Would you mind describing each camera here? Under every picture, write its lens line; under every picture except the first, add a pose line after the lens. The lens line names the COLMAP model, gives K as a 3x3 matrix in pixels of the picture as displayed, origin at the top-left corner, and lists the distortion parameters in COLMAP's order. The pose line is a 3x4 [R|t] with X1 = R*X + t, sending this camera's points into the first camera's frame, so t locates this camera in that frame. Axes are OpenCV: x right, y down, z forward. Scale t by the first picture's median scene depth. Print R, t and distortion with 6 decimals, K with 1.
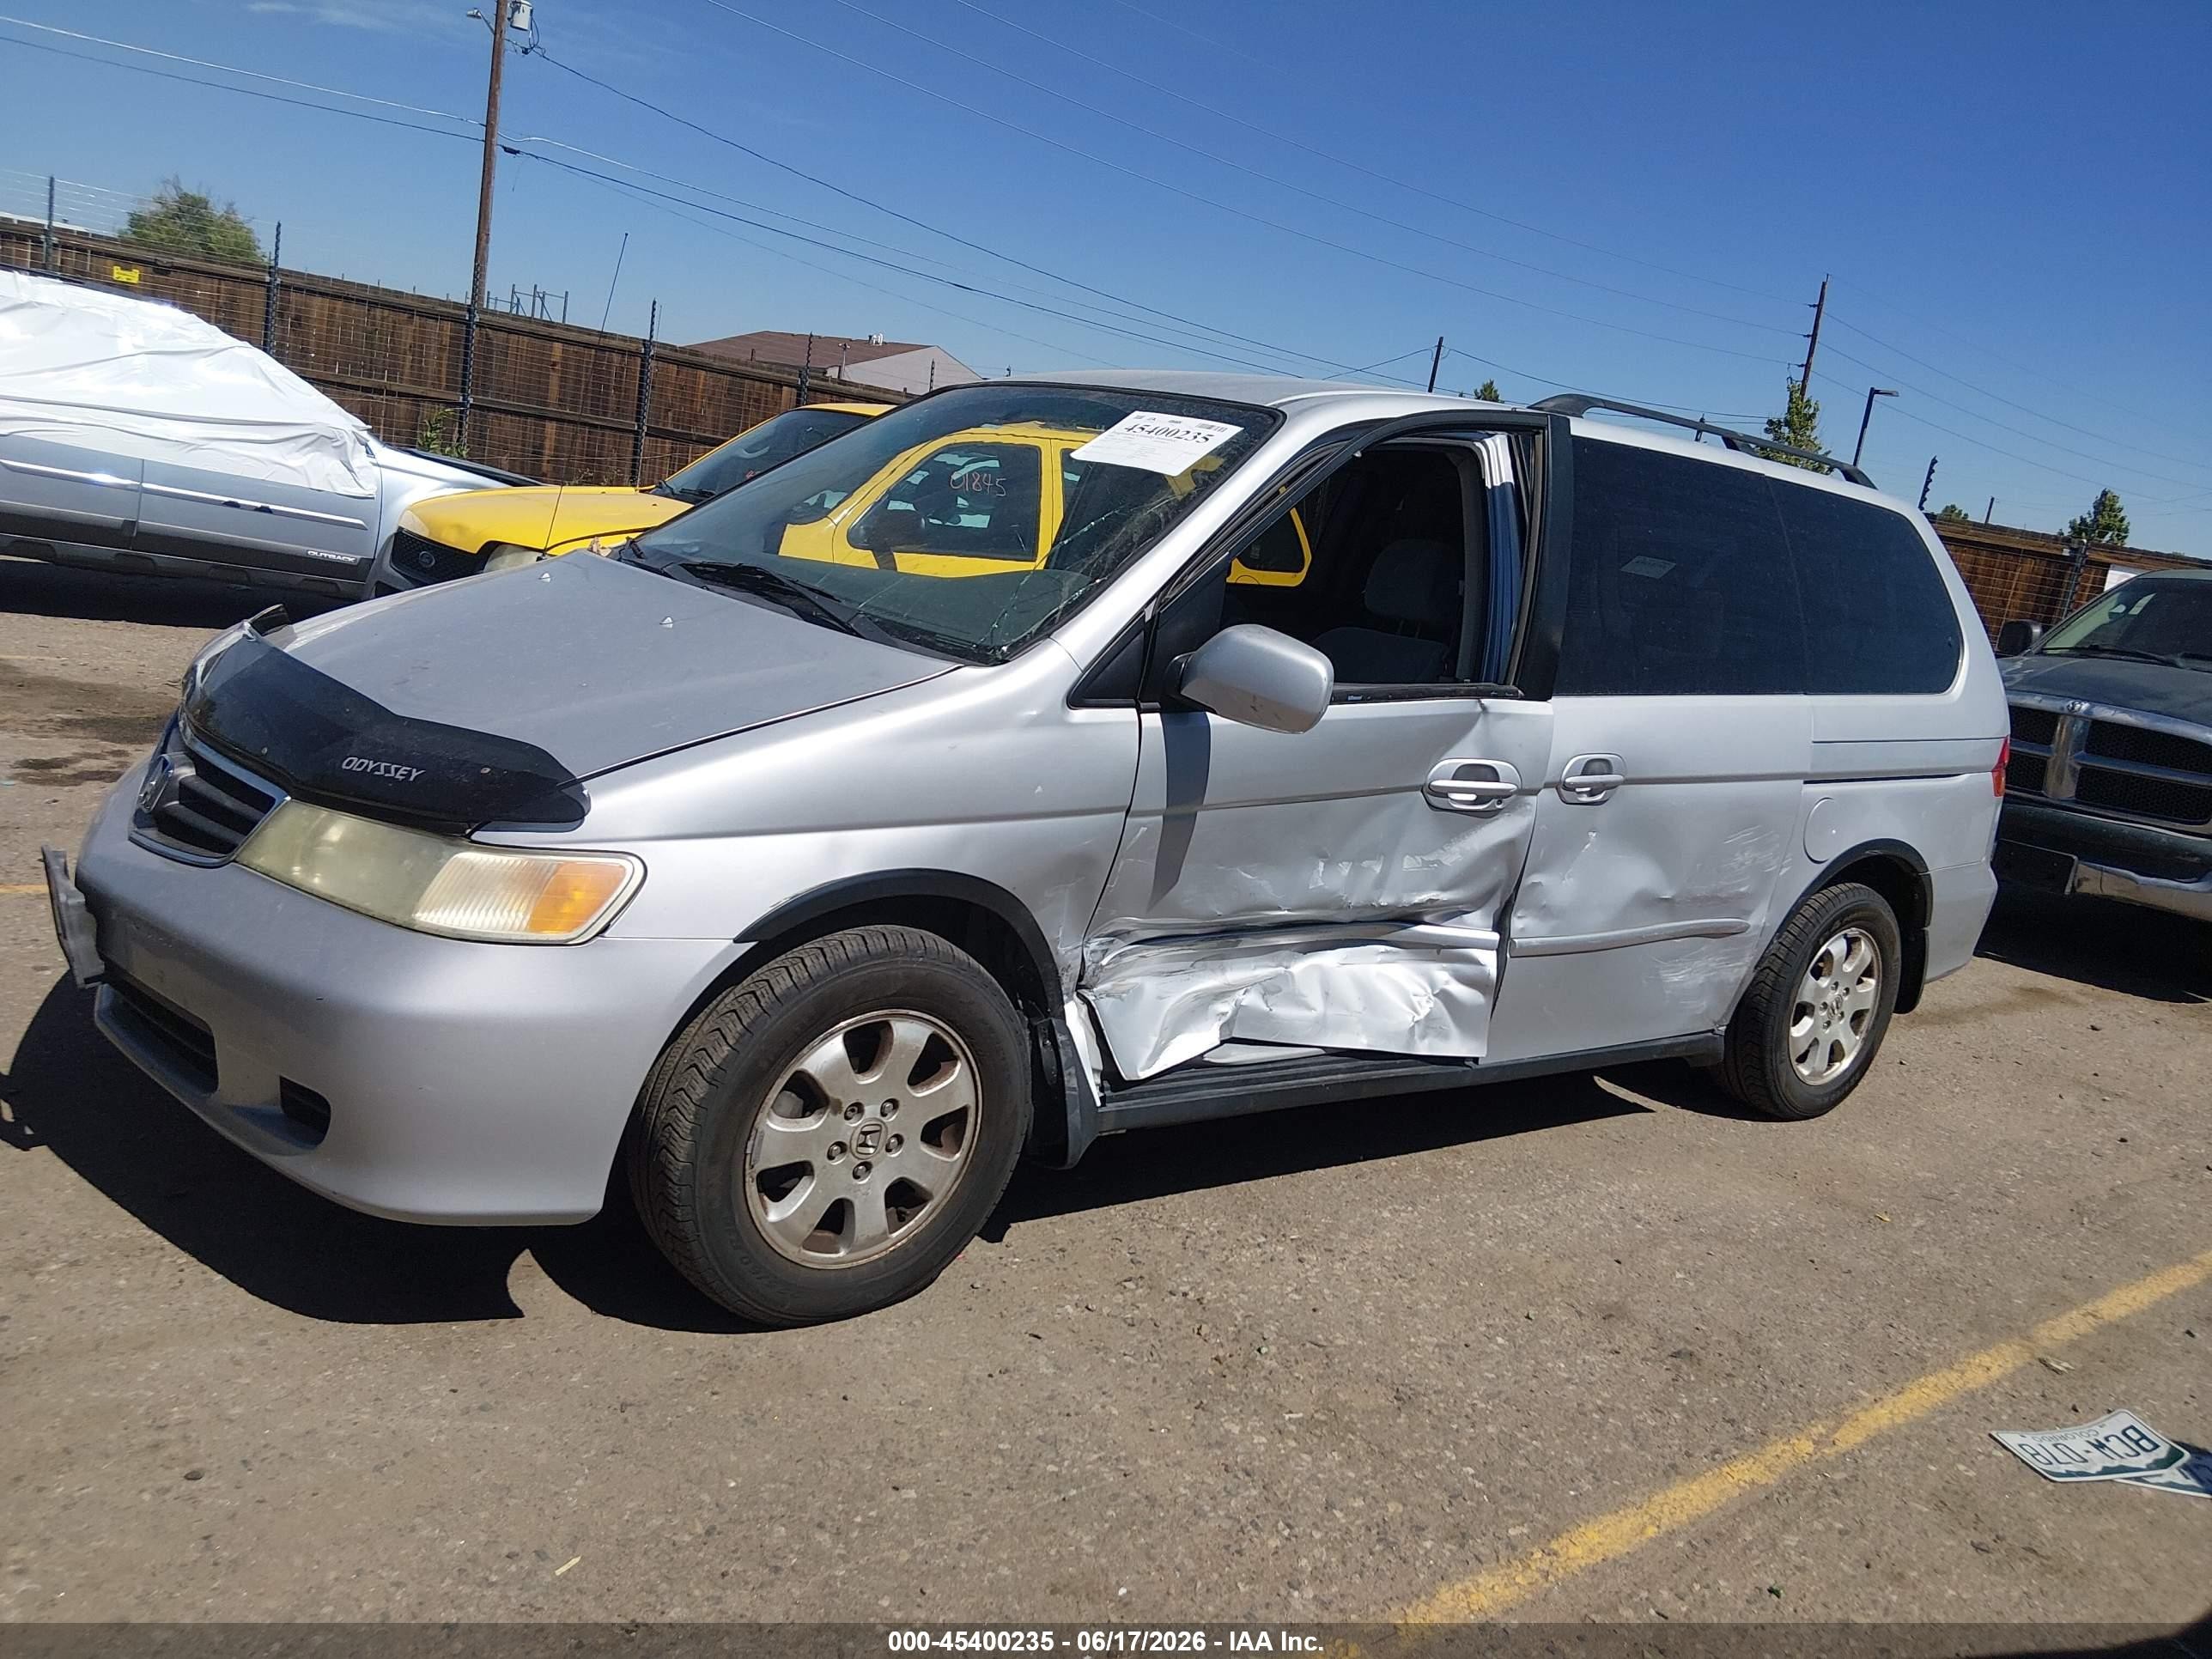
lens RADIAL K [[1672.0, 0, 1095.6], [0, 1672.0, 875.5], [0, 0, 1]] dist [0.091304, -0.161783]
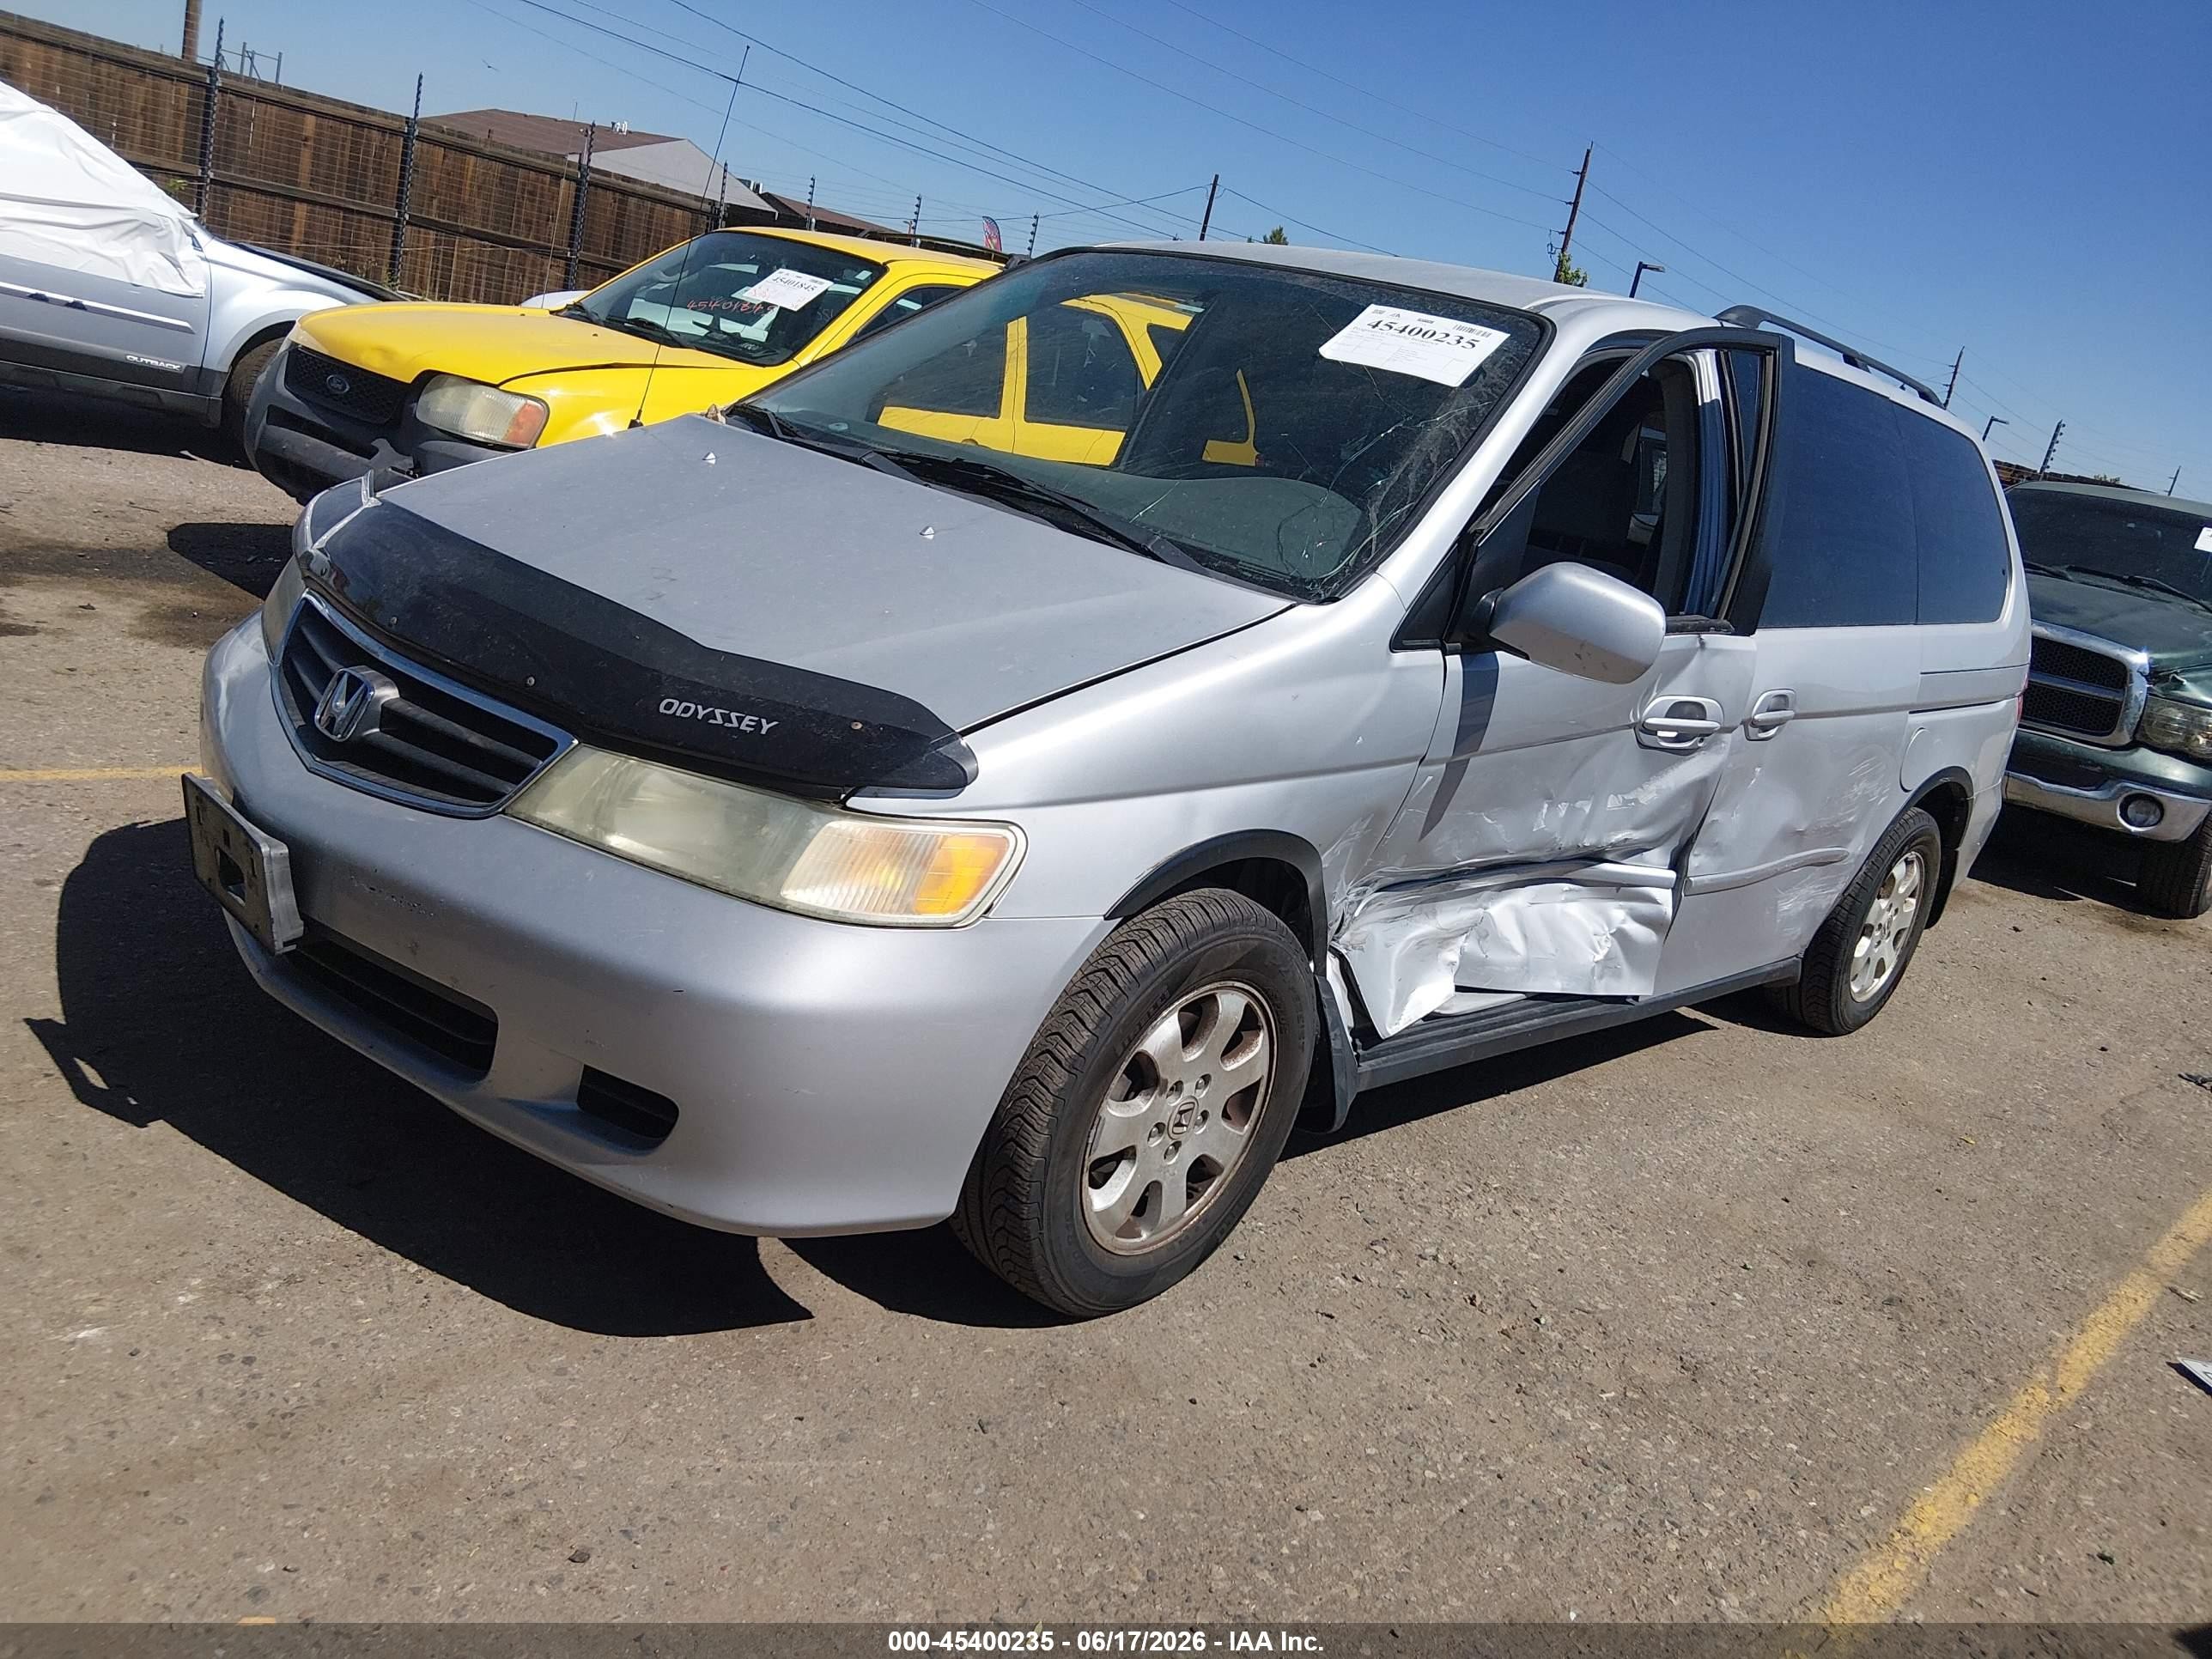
lens RADIAL K [[1672.0, 0, 1095.6], [0, 1672.0, 875.5], [0, 0, 1]] dist [0.091304, -0.161783]
pose [[0.987456, 0.012233, 0.157422, -0.286692], [-0.027201, 0.995268, 0.093282, -0.052769], [-0.155536, -0.096394, 0.983116, 0.099417]]
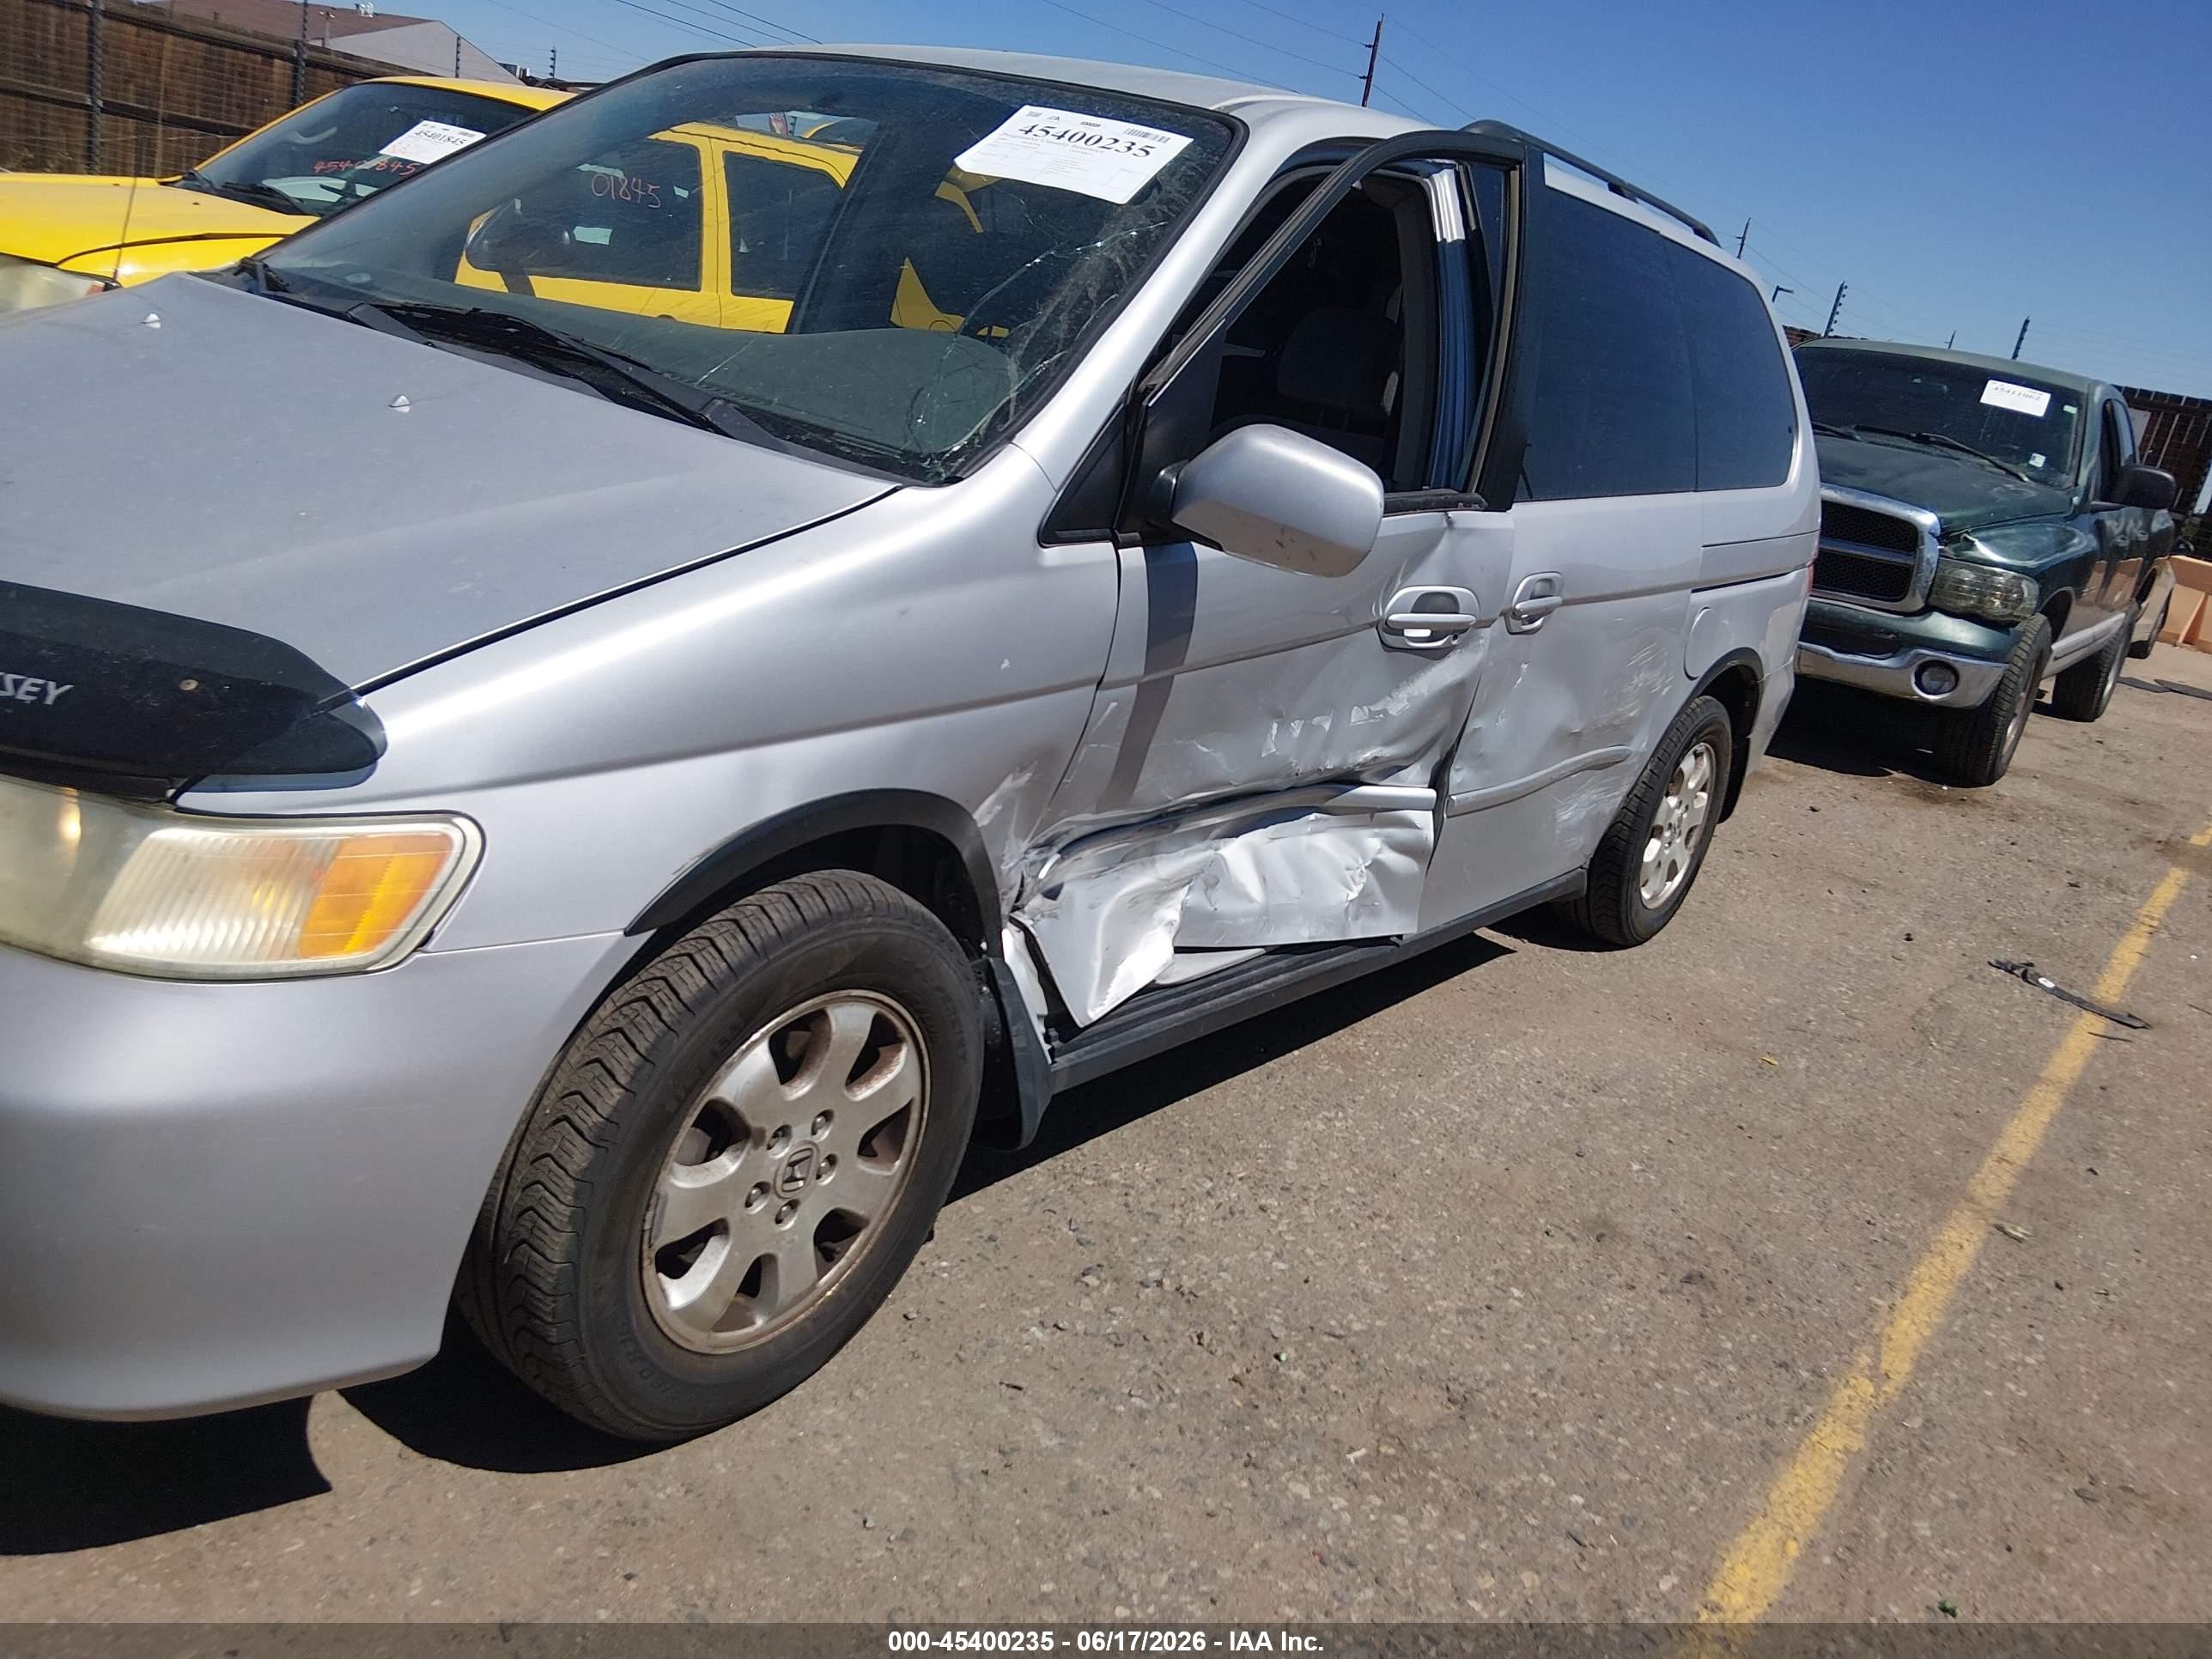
lens RADIAL K [[1661.7, 0, 1105.7], [0, 1661.7, 867.9], [0, 0, 1]] dist [0.110679, -0.182771]
pose [[0.965397, -0.054214, 0.255088, -0.158858], [0.016878, 0.989091, 0.146336, -0.060929], [-0.260238, -0.136968, 0.955780, 0.269194]]
